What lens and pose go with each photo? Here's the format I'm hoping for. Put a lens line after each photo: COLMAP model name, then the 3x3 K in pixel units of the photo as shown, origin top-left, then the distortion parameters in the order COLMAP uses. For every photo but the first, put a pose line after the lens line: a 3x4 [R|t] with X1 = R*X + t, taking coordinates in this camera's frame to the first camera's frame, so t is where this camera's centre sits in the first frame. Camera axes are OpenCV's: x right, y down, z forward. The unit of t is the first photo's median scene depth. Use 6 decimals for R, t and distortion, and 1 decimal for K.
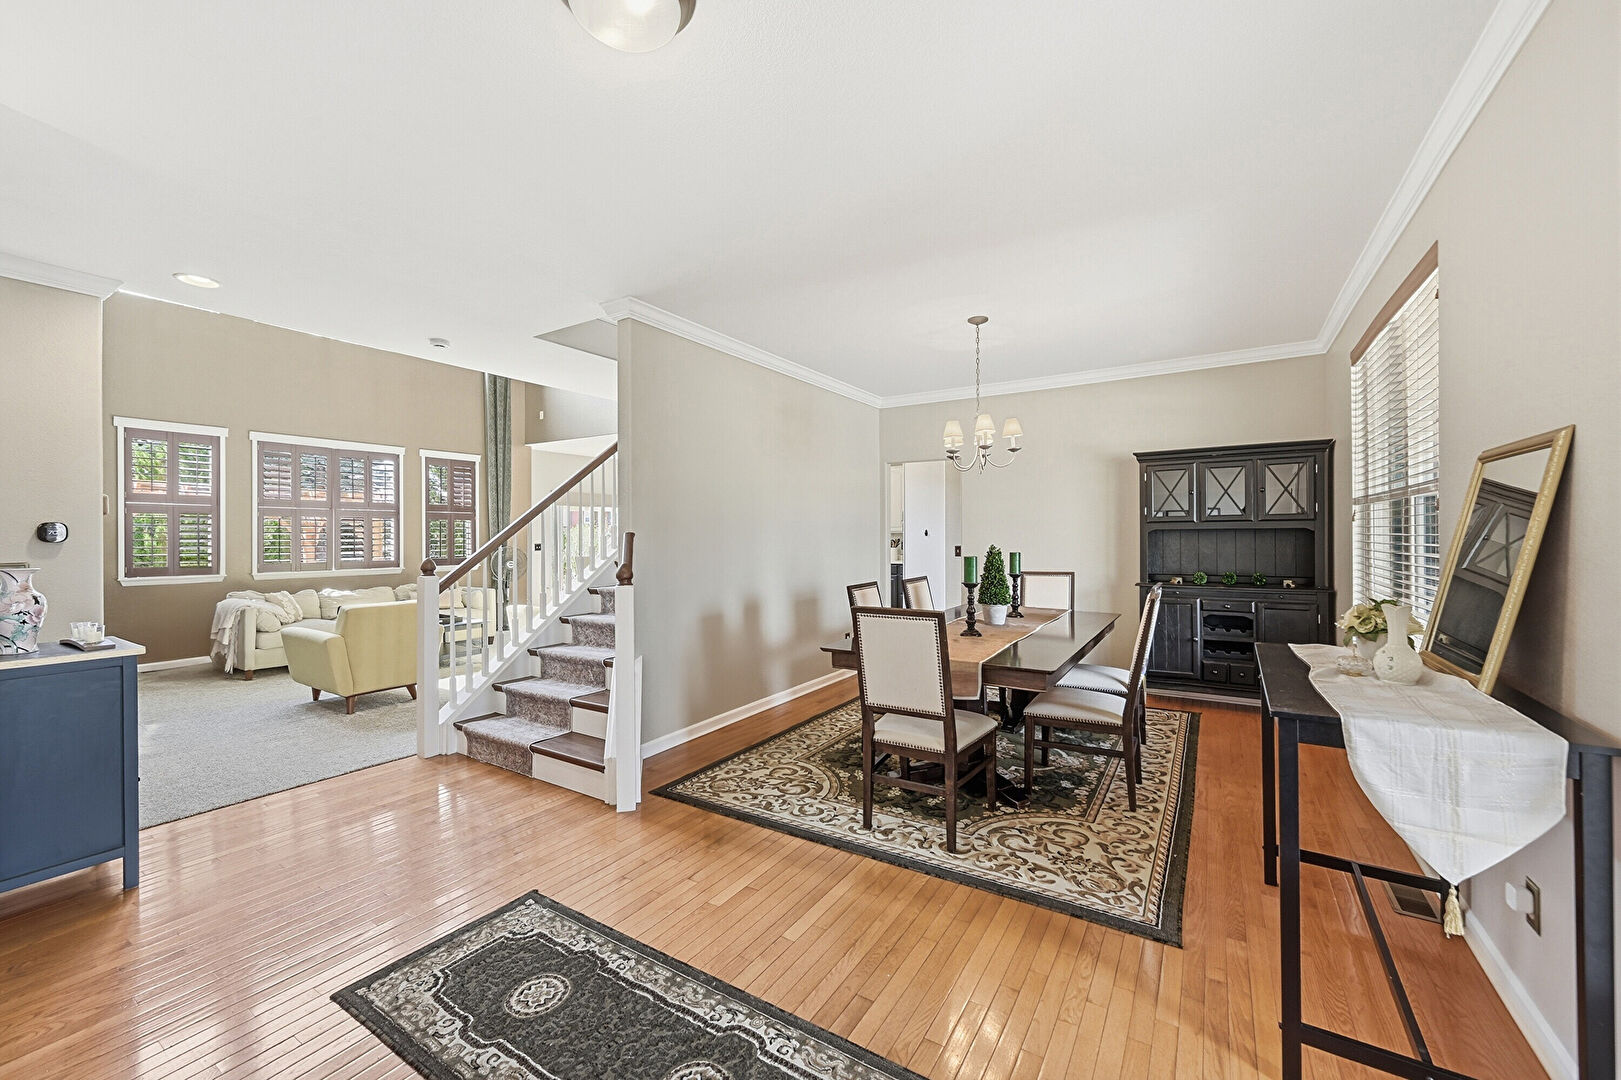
lens RADIAL K [[650.2, 0, 810.8], [0, 650.2, 531.4], [0, 0, 1]] dist [-0.002048, -0.000260]
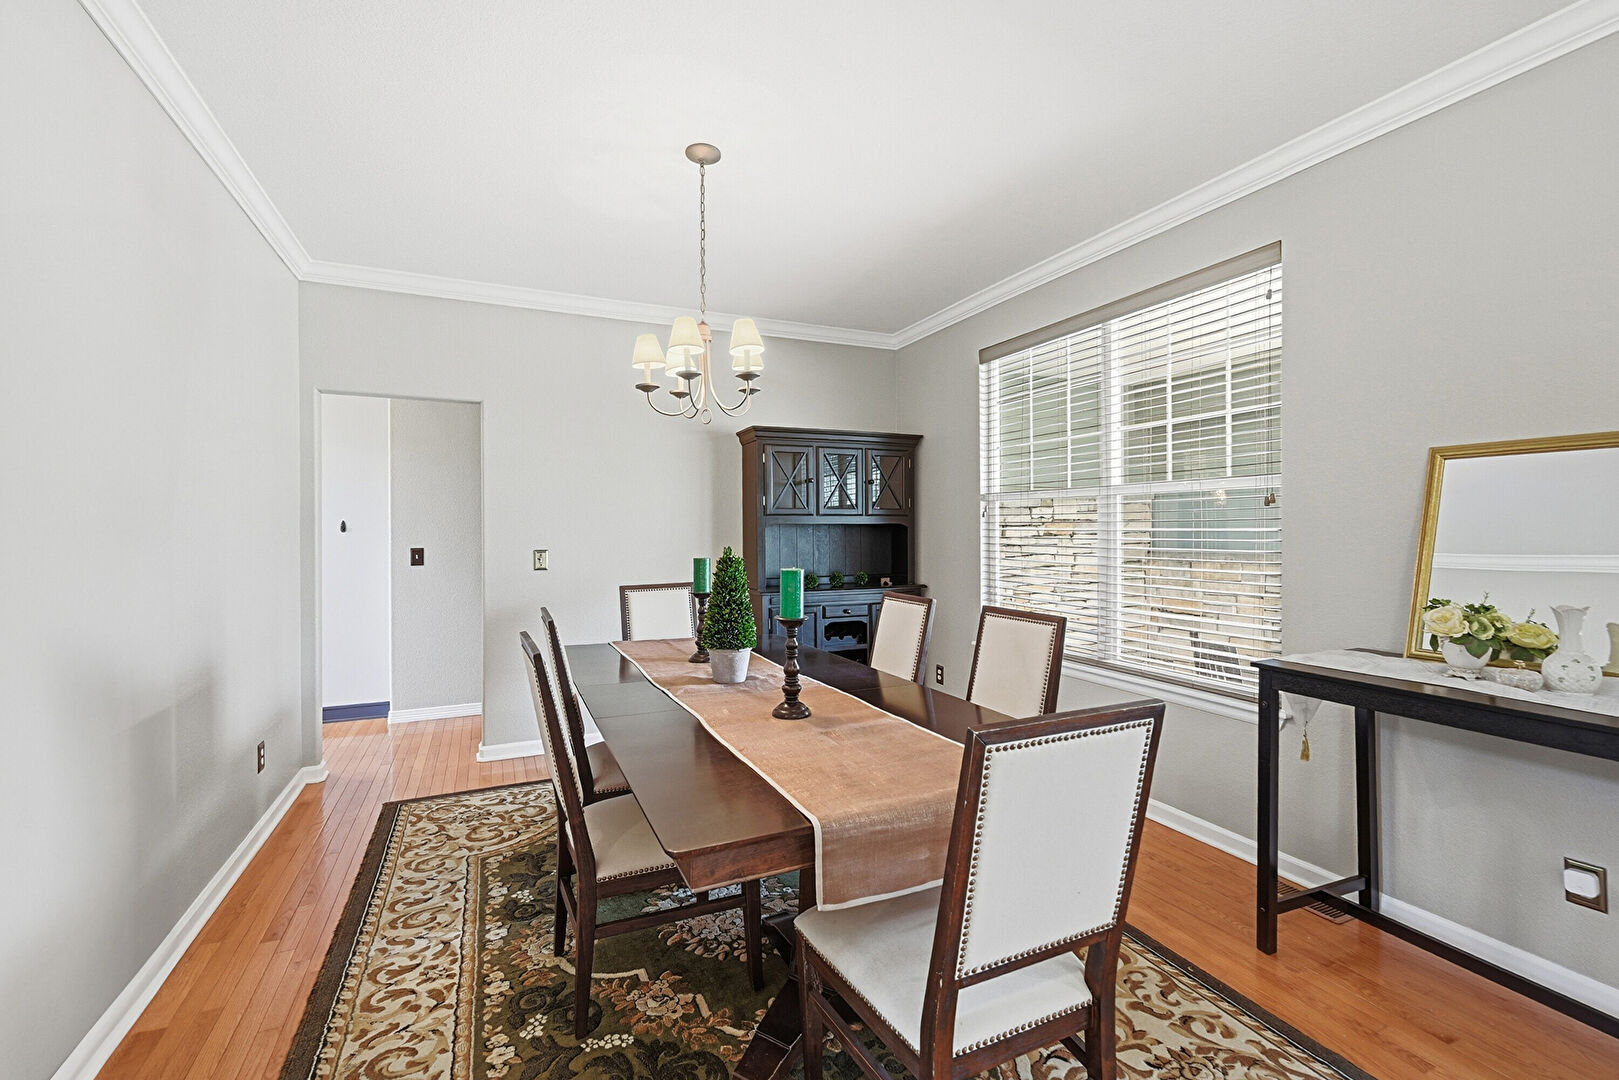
lens RADIAL K [[693.4, 0, 809.8], [0, 693.4, 533.6], [0, 0, 1]] dist [0.000179, -0.000032]
pose [[0.546221, -0.000547, 0.837641, -0.219879], [-0.005692, 0.999974, 0.004364, 0.006486], [-0.837622, -0.007151, 0.546204, 0.636676]]
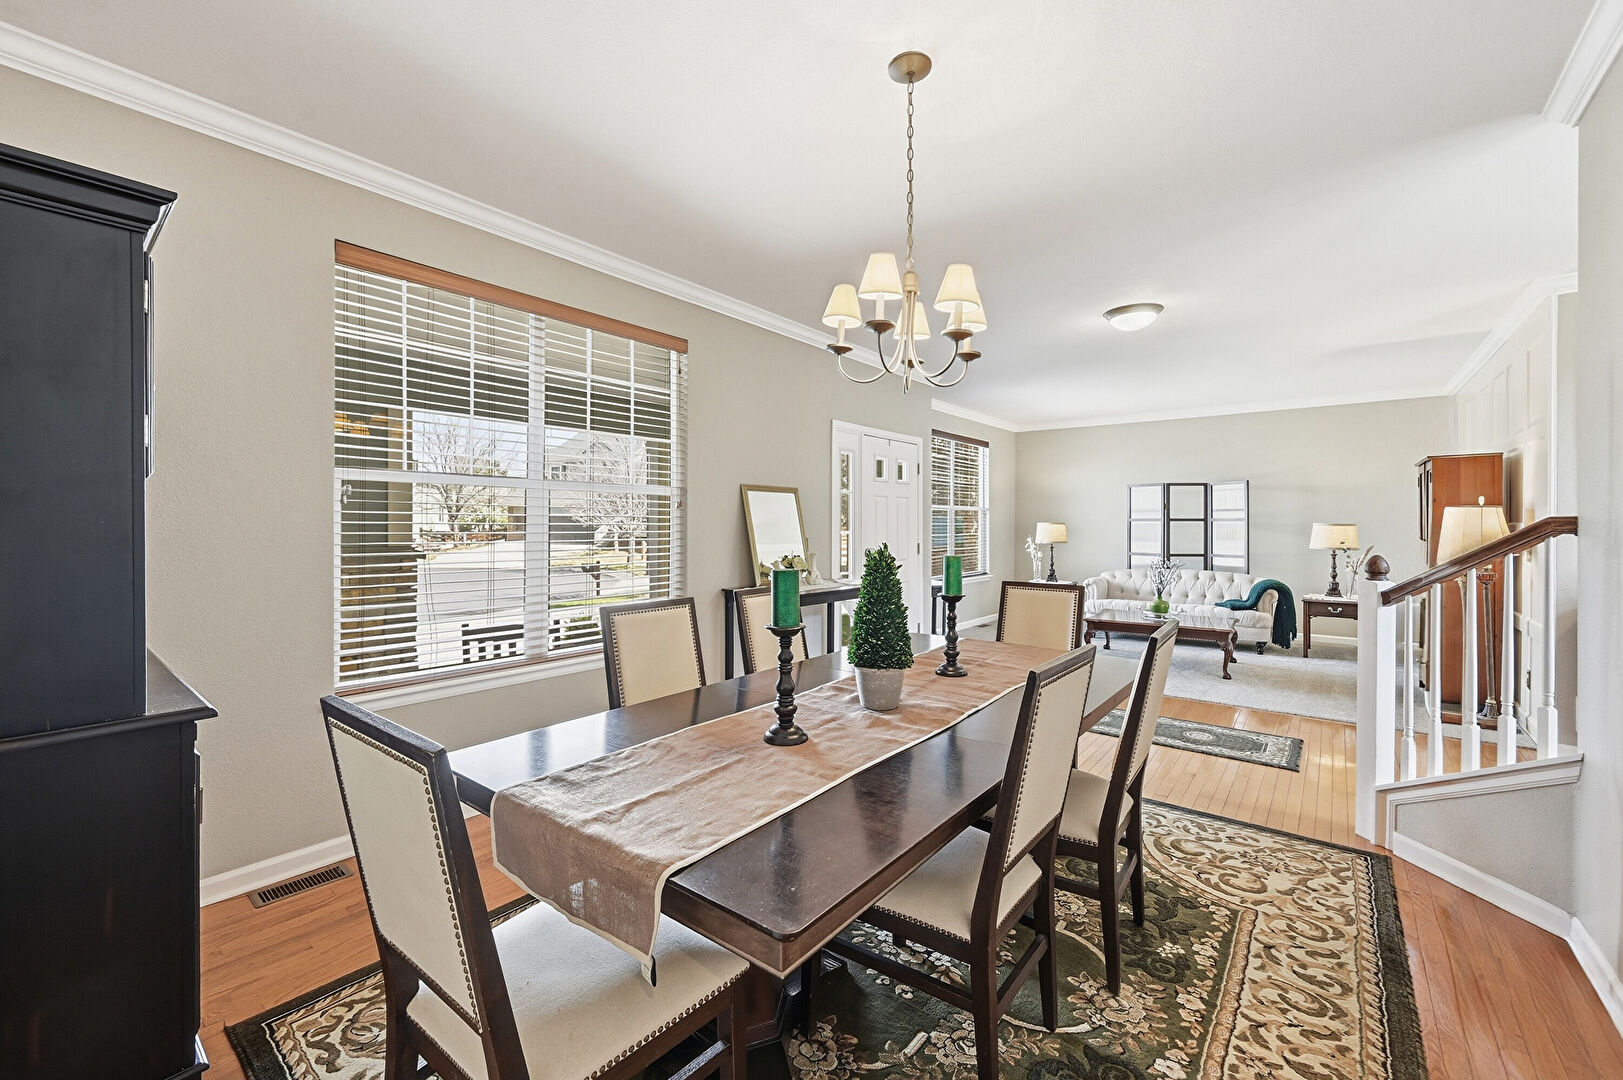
lens RADIAL K [[651.0, 0, 811.8], [0, 651.0, 531.4], [0, 0, 1]] dist [-0.002048, -0.000260]
pose [[-0.993241, -0.001845, 0.116054, 0.295153], [-0.001237, 0.999985, 0.005312, 0.011598], [-0.116062, 0.005132, -0.993229, 1.590210]]
